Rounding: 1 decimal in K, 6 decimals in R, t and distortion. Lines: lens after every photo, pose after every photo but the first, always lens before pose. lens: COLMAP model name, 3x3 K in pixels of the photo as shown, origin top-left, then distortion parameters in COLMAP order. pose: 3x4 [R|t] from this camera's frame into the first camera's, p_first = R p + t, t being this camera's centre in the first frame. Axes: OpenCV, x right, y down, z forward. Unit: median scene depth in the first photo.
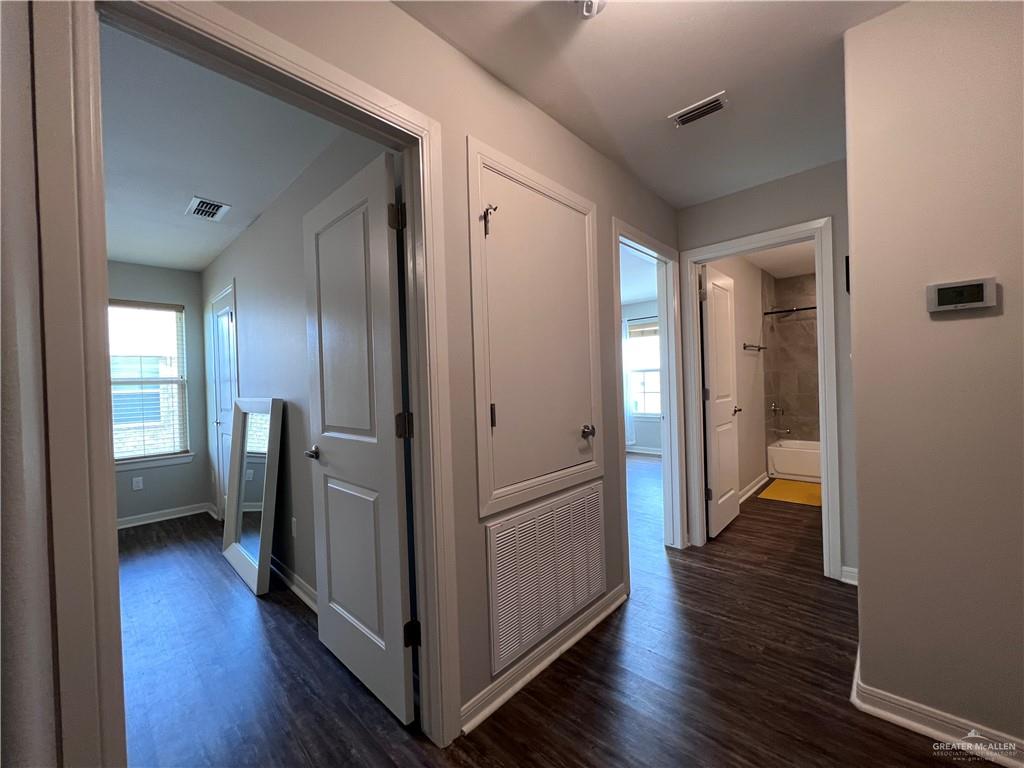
lens RADIAL K [[410.7, 0, 511.3], [0, 410.7, 383.8], [0, 0, 1]] dist [-0.000142, -0.000274]
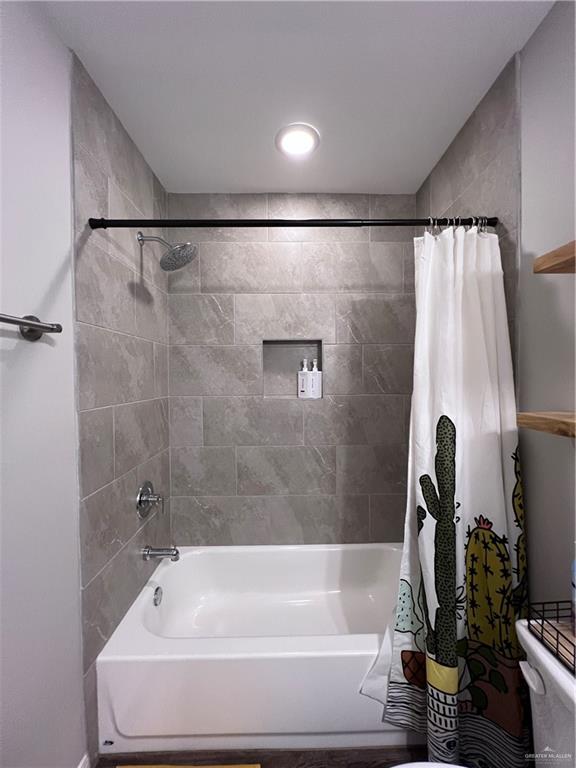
lens RADIAL K [[308.0, 0, 287.6], [0, 308.0, 382.5], [0, 0, 1]] dist [-0.000142, -0.000274]
pose [[0.715979, 0.014053, 0.697980, 0.564579], [-0.009911, 0.999901, -0.009965, -0.051460], [-0.698051, 0.000217, 0.716048, 0.737793]]
